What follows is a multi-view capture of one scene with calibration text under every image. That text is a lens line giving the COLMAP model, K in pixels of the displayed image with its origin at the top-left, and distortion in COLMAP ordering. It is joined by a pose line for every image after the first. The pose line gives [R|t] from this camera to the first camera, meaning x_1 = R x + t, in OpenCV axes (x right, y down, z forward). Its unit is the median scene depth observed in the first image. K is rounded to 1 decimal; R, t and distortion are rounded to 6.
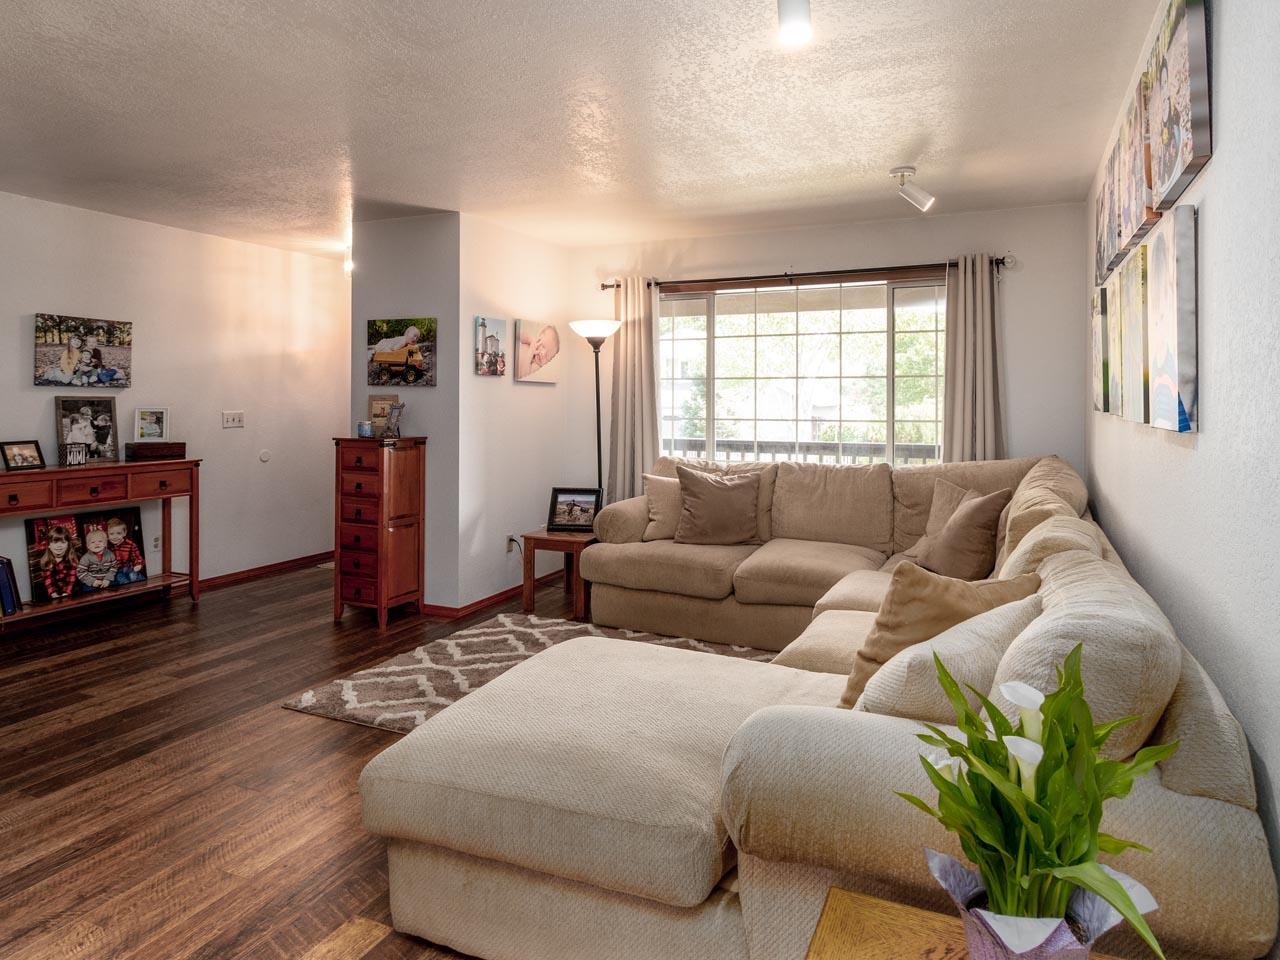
lens RADIAL K [[688.4, 0, 662.6], [0, 688.4, 391.8], [0, 0, 1]] dist [0.003827, 0.001040]
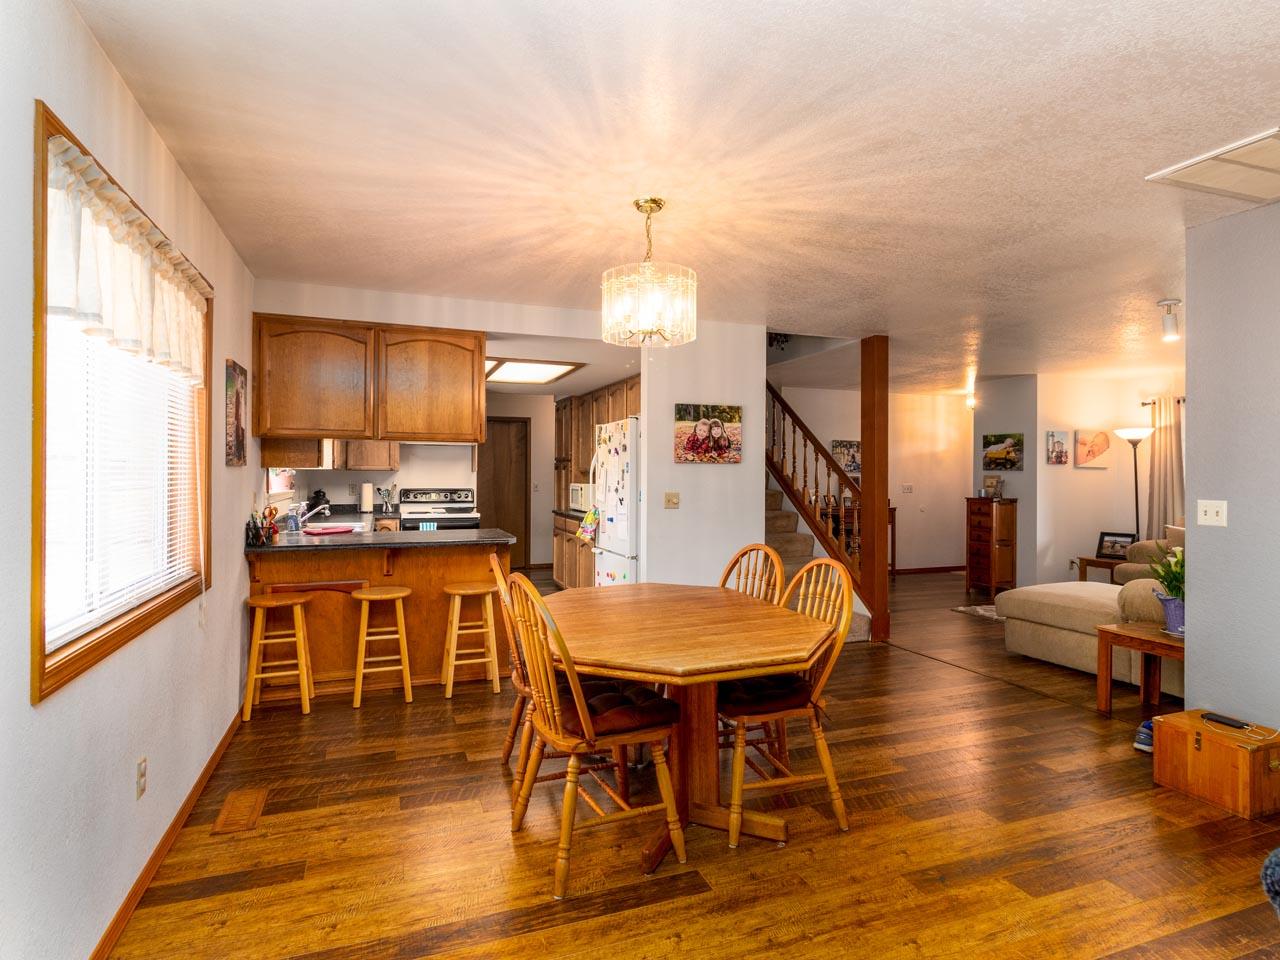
lens RADIAL K [[688.4, 0, 637.5], [0, 688.4, 476.5], [0, 0, 1]] dist [0.003827, 0.001040]
pose [[0.672717, 0.000944, -0.739899, 0.323540], [0.004092, 0.999979, 0.004996, -0.005637], [0.739888, -0.006388, 0.672699, -0.950098]]
